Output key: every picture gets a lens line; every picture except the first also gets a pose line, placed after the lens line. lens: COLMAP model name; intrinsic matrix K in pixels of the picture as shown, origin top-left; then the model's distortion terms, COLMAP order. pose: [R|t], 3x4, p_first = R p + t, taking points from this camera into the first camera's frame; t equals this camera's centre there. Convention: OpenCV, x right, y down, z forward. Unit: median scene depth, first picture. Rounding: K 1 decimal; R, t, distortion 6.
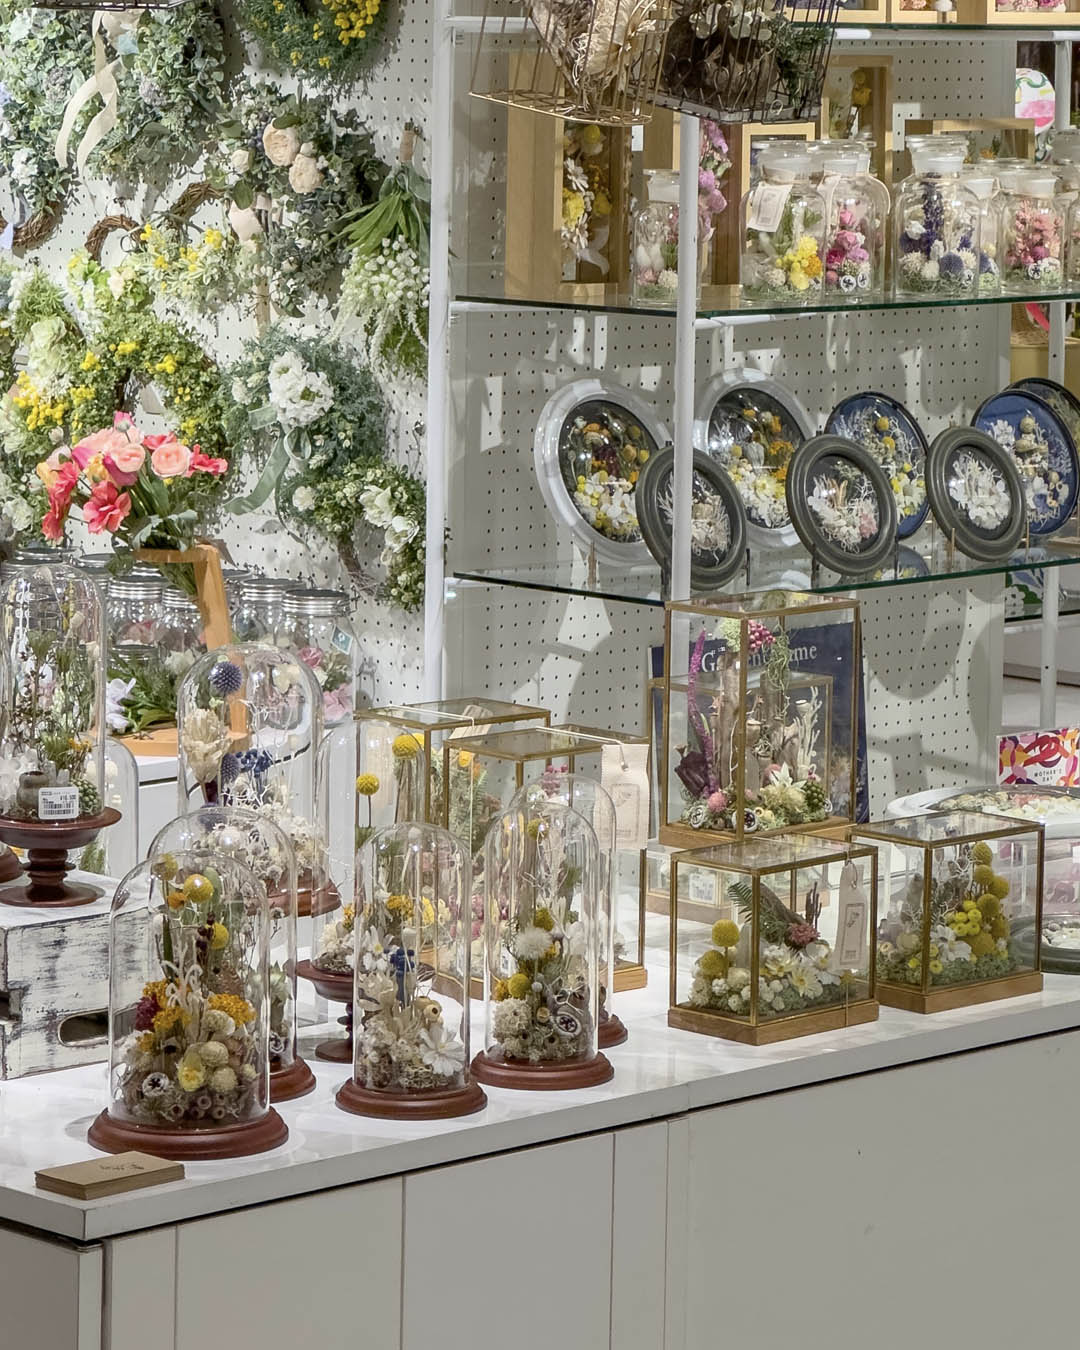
lens RADIAL K [[5001.1, 0, 586.3], [0, 5001.1, 476.3], [0, 0, 1]] dist [-1.081751, 35.732231]
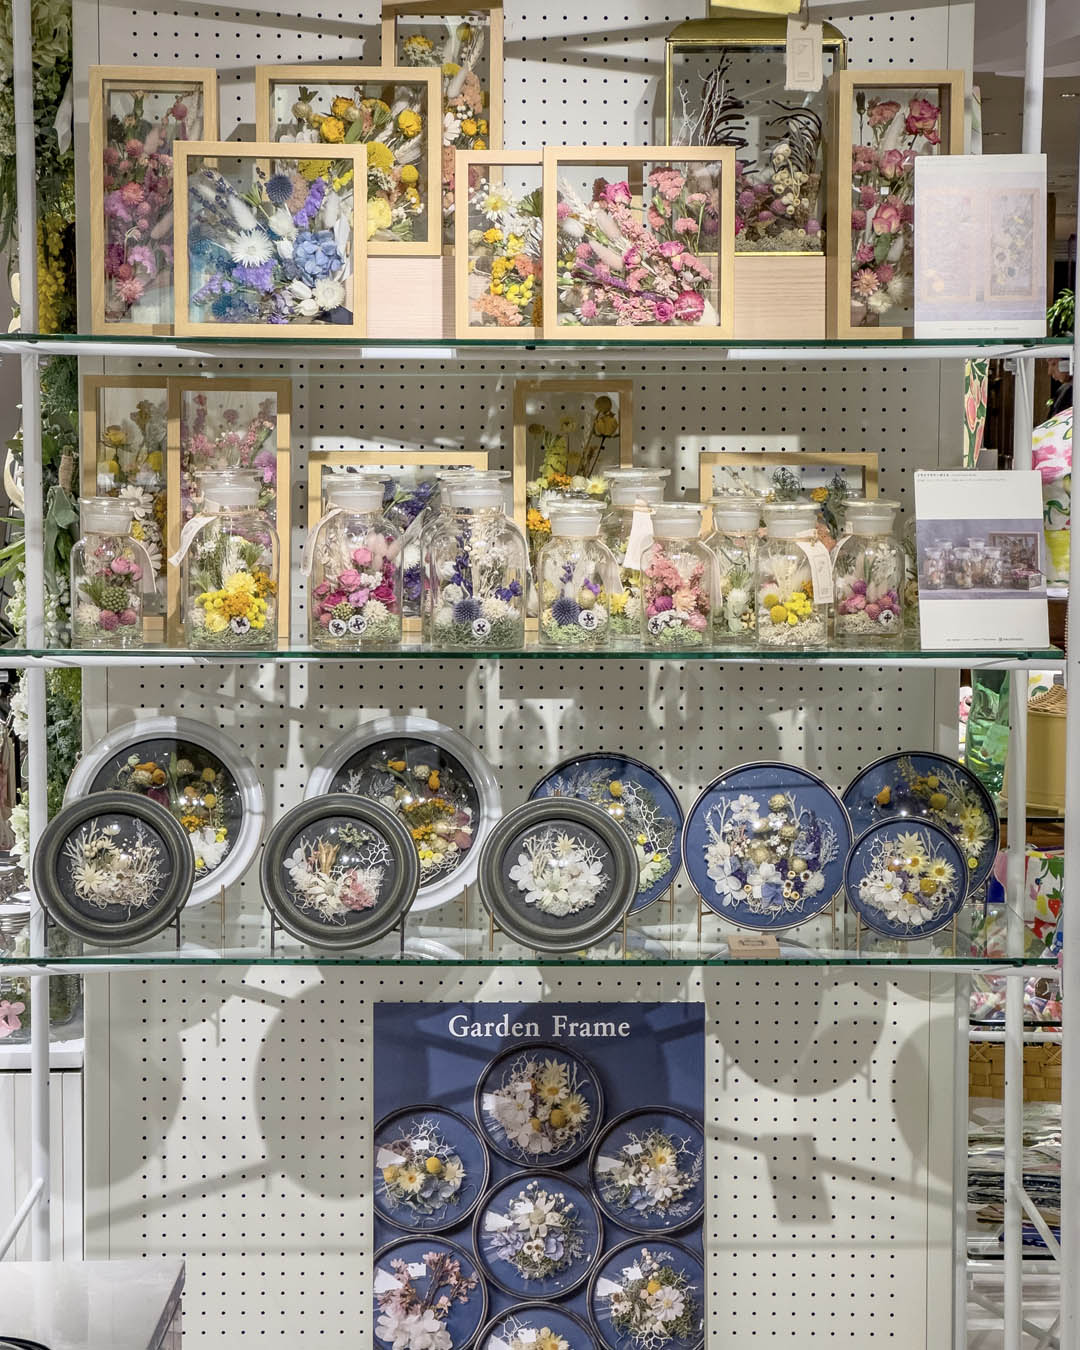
lens RADIAL K [[3431.4, 0, 542.3], [0, 3431.4, 638.8], [0, 0, 1]] dist [-0.437025, 8.117478]
pose [[0.712571, 0.046618, -0.700049, 0.506249], [-0.064236, 0.997934, 0.001069, -0.039129], [0.698653, 0.044207, 0.714094, 0.571431]]
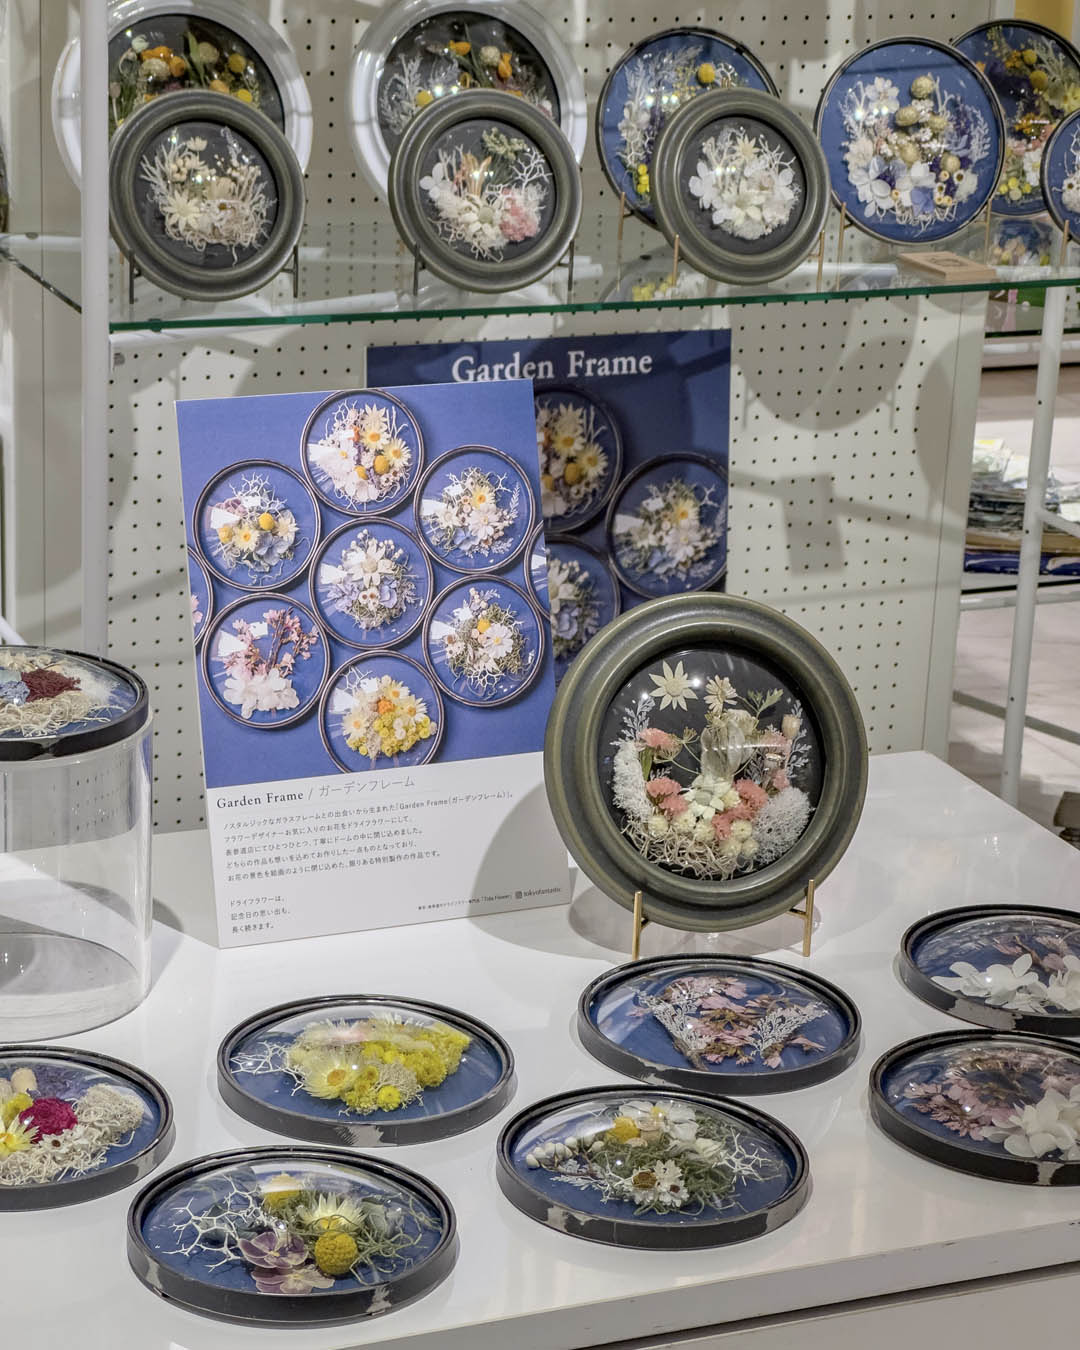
lens RADIAL K [[3206.8, 0, 512.6], [0, 3206.8, 678.3], [0, 0, 1]] dist [-0.040710, 3.423919]
pose [[0.926067, 0.141620, -0.349777, 0.222386], [-0.066939, 0.973858, 0.217073, -0.025951], [0.371374, -0.177610, 0.911337, 0.563877]]
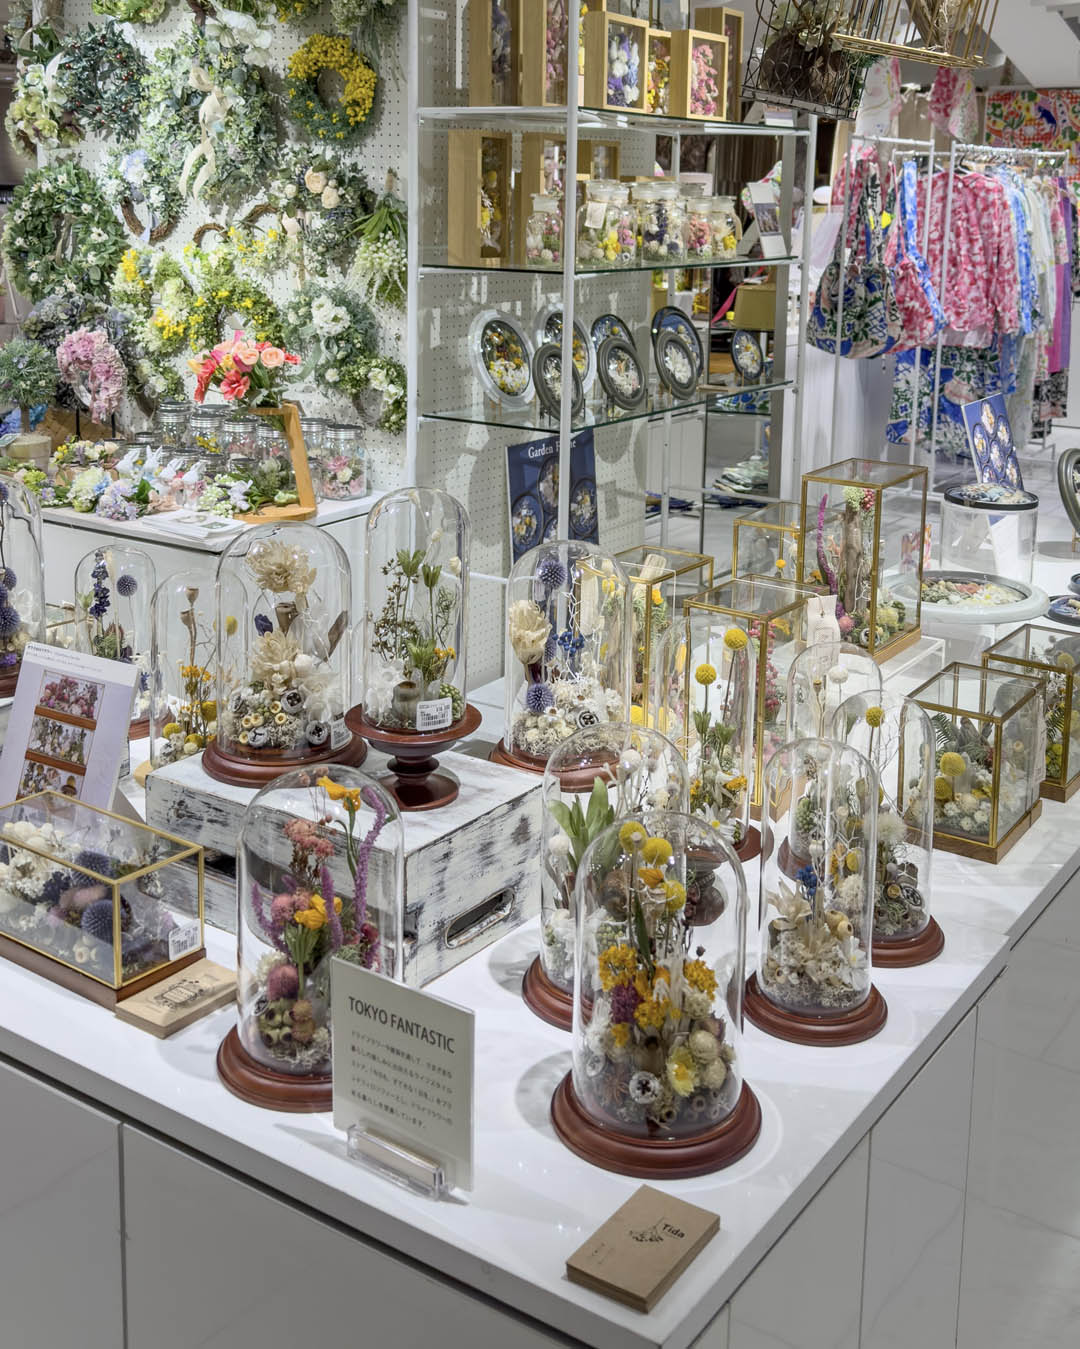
lens RADIAL K [[1551.2, 0, 572.5], [0, 1551.2, 426.7], [0, 0, 1]] dist [0.109053, -0.010084]
pose [[0.978253, -0.026609, 0.205702, -0.089306], [0.014849, 0.998177, 0.058504, -0.008964], [-0.206884, -0.054178, 0.976864, 0.415931]]
